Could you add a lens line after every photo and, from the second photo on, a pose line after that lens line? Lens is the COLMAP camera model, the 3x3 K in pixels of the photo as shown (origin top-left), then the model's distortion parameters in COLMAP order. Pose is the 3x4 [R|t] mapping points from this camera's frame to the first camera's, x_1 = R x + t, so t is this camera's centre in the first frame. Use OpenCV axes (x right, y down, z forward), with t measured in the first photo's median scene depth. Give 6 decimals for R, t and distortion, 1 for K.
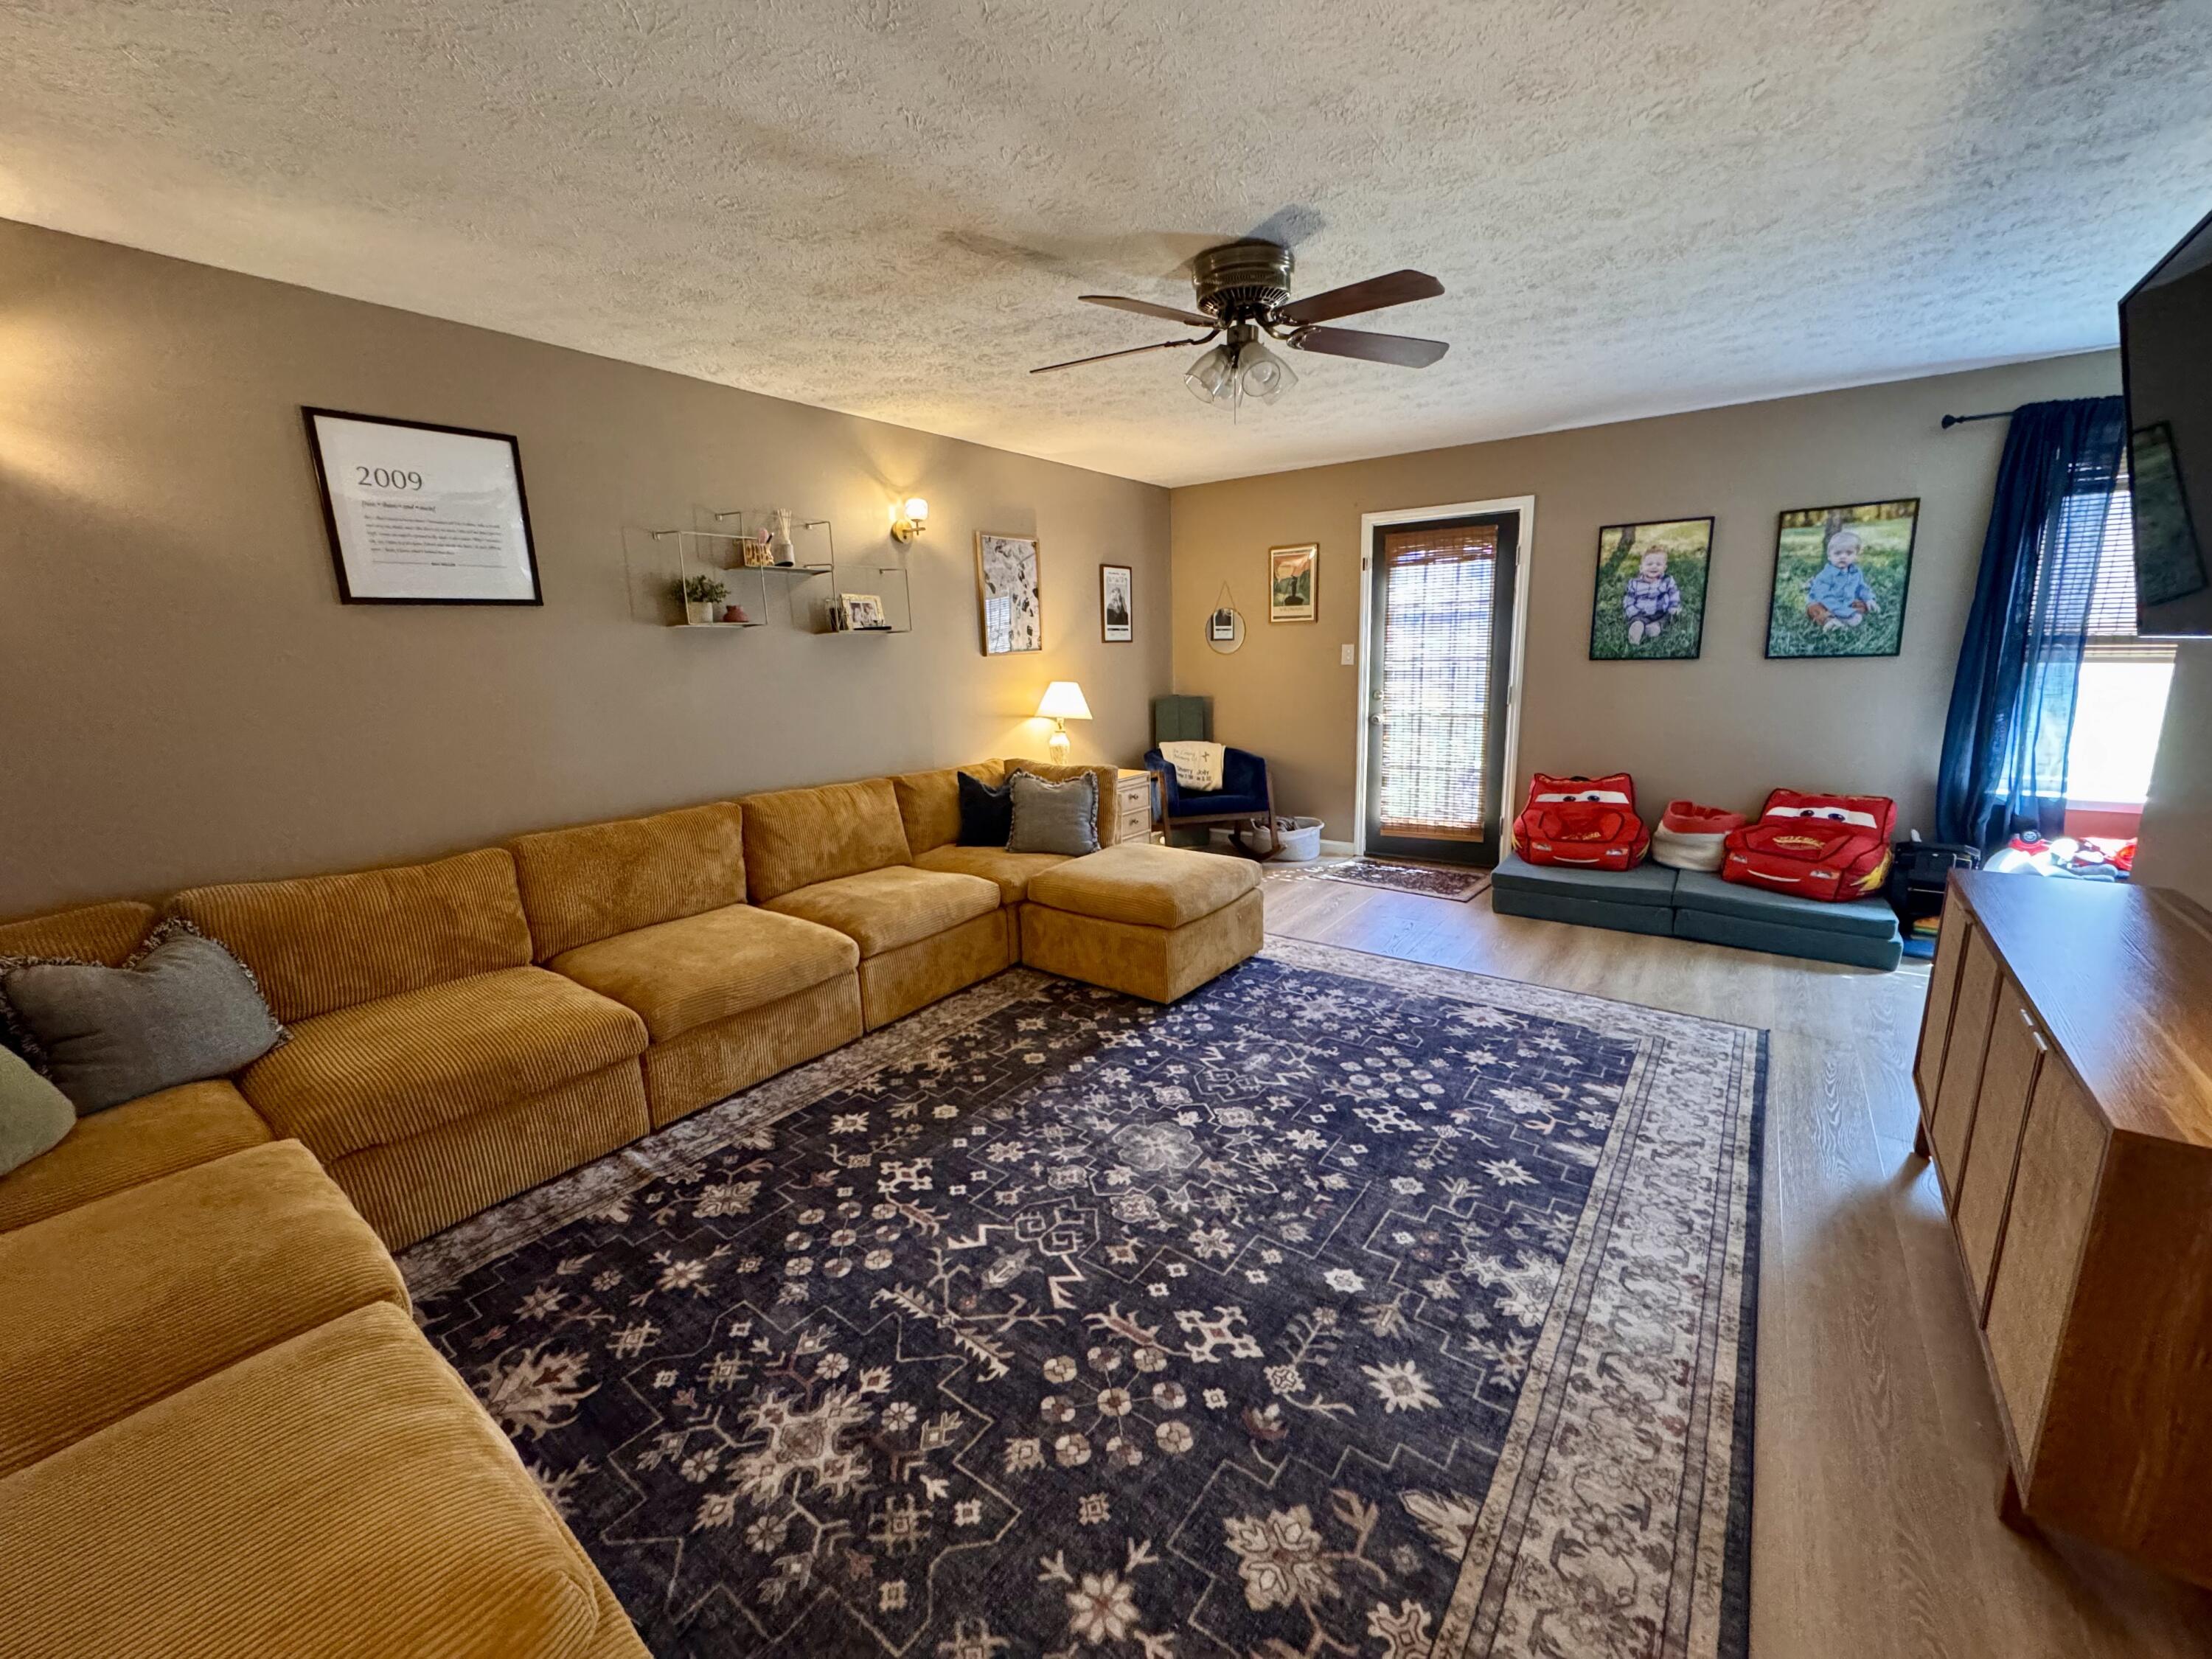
lens RADIAL K [[881.6, 0, 1105.2], [0, 881.6, 830.3], [0, 0, 1]] dist [-0.000837, 0.000196]
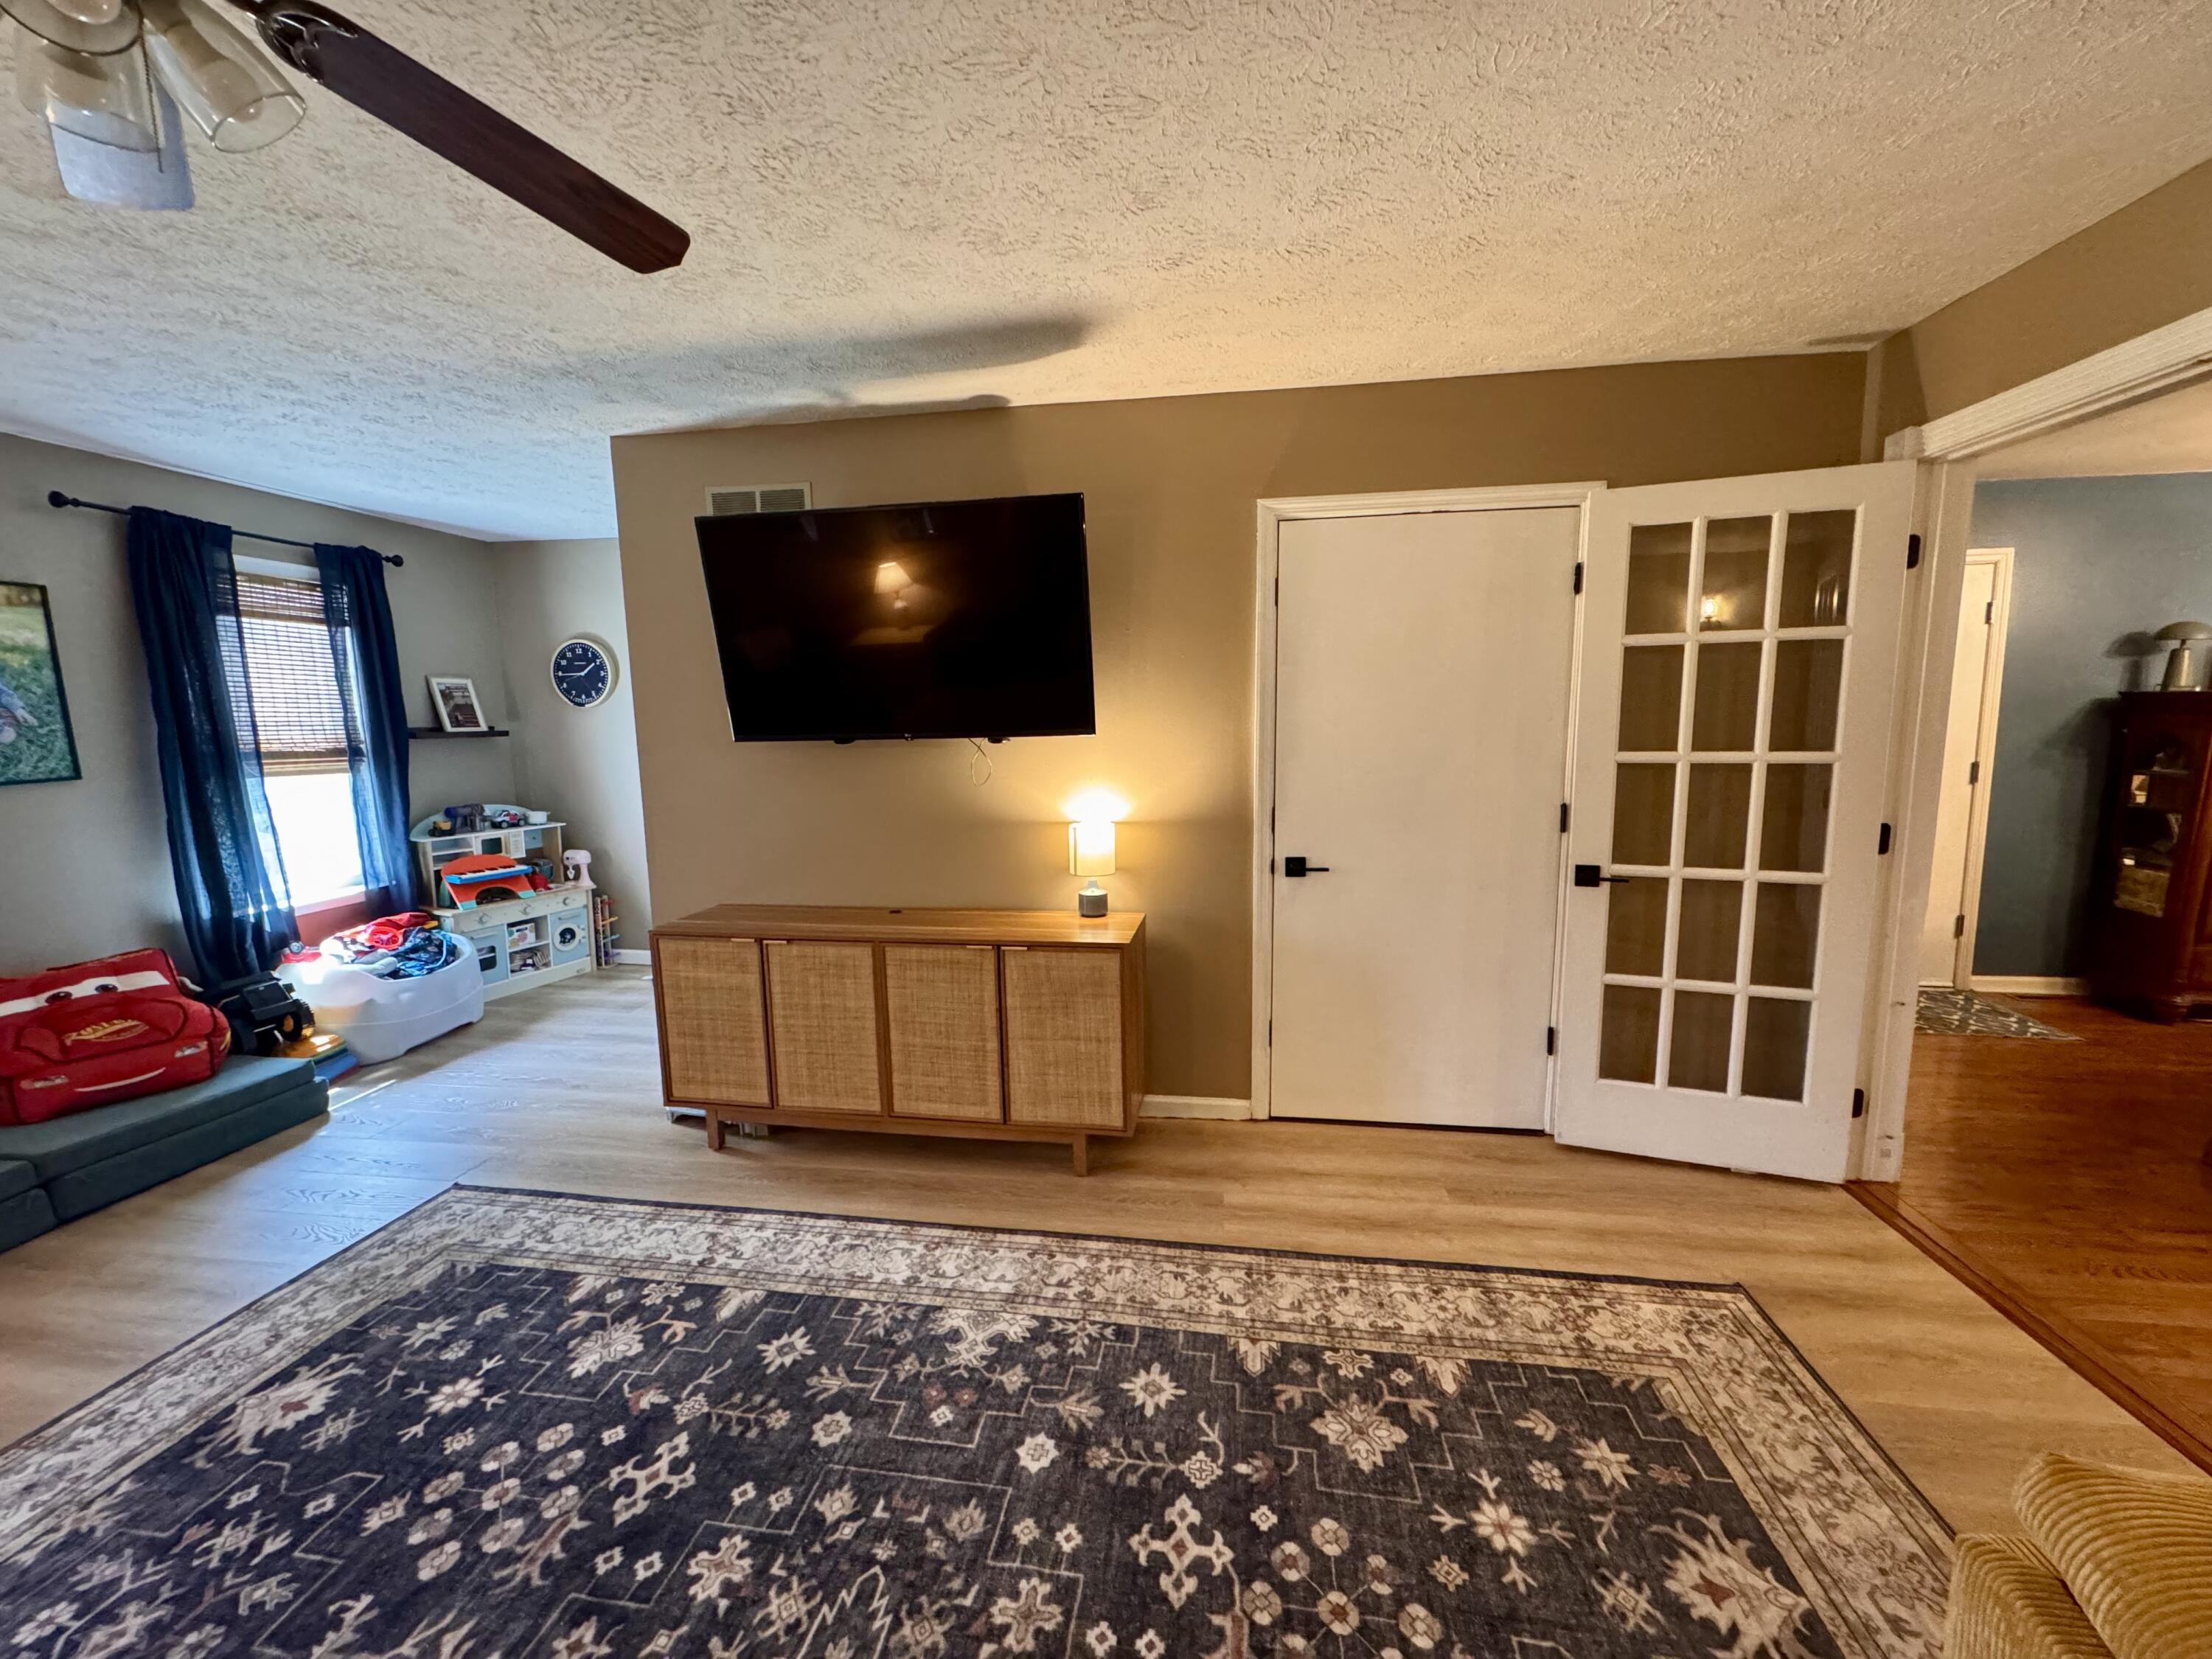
lens RADIAL K [[881.6, 0, 1105.2], [0, 881.6, 830.3], [0, 0, 1]] dist [-0.000837, 0.000196]
pose [[-0.467696, -0.081559, 0.880118, -0.320231], [0.209947, 0.956986, 0.200249, -0.161734], [-0.858593, 0.278434, -0.430456, 0.760746]]
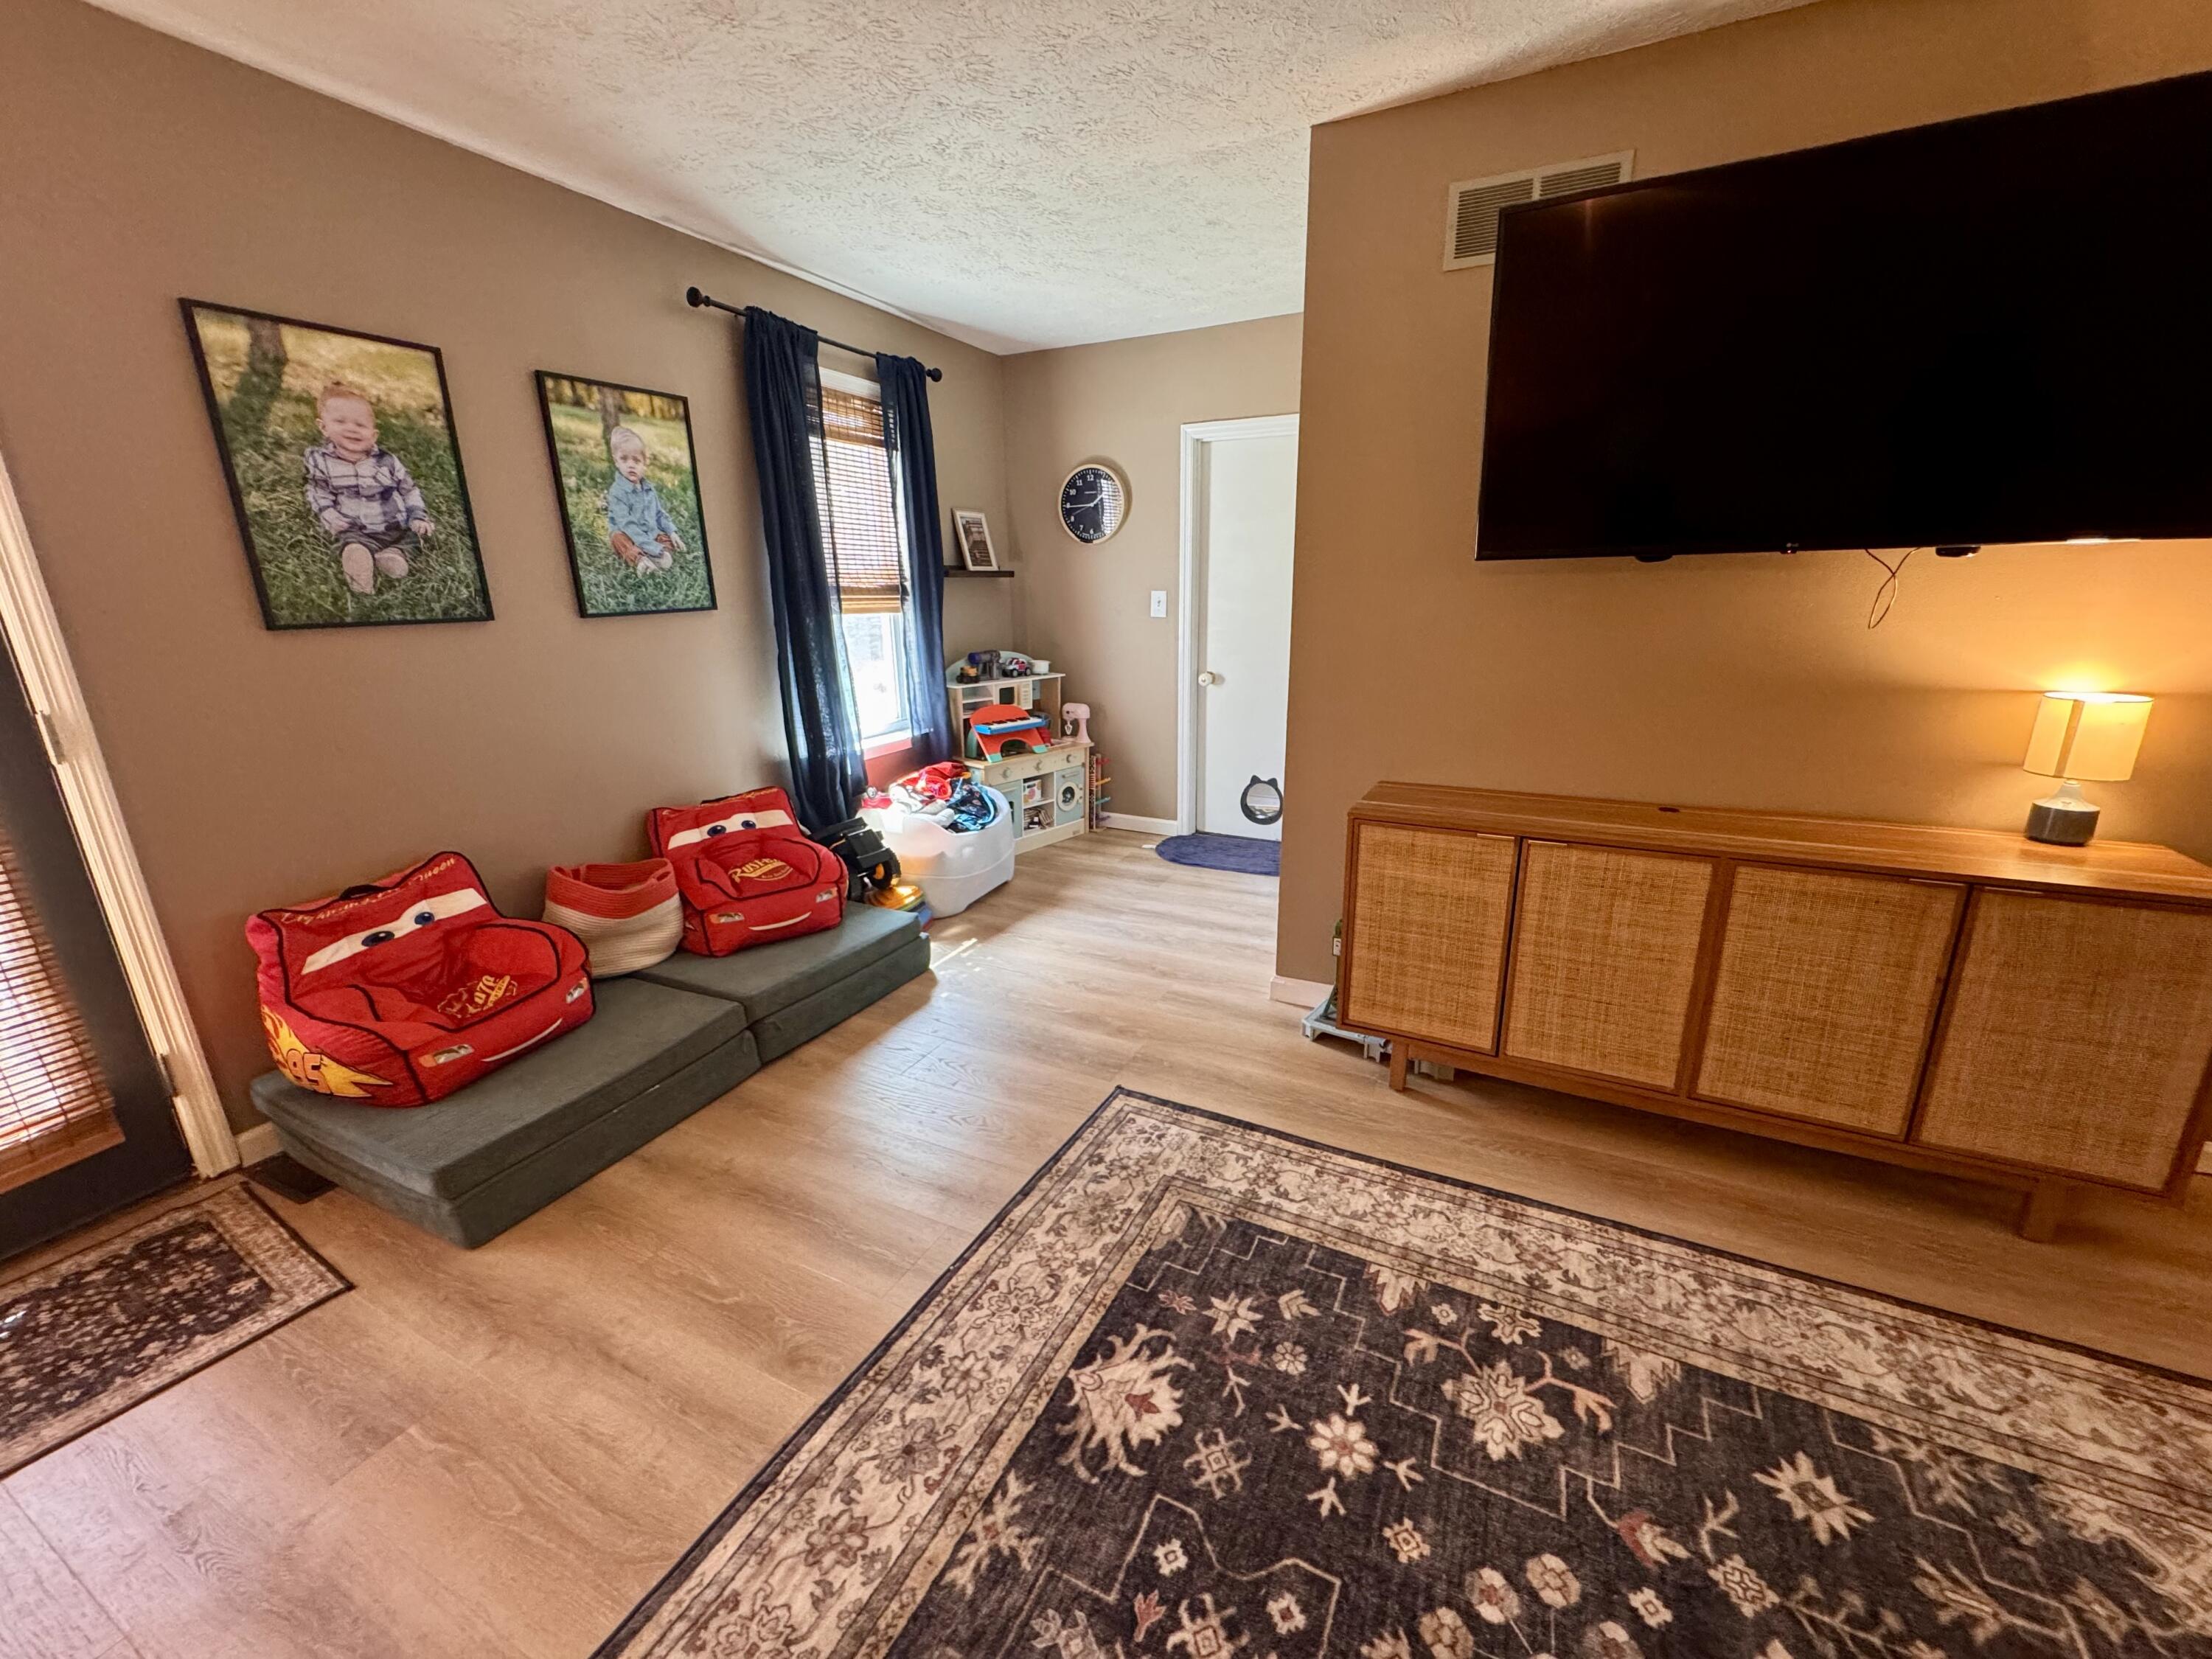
lens RADIAL K [[880.3, 0, 1098.5], [0, 880.3, 830.6], [0, 0, 1]] dist [-0.000657, -0.000096]
pose [[-0.161889, -0.237480, 0.957807, 0.078134], [0.225389, 0.936056, 0.270183, -0.203108], [-0.960725, 0.259619, -0.098012, 1.089764]]
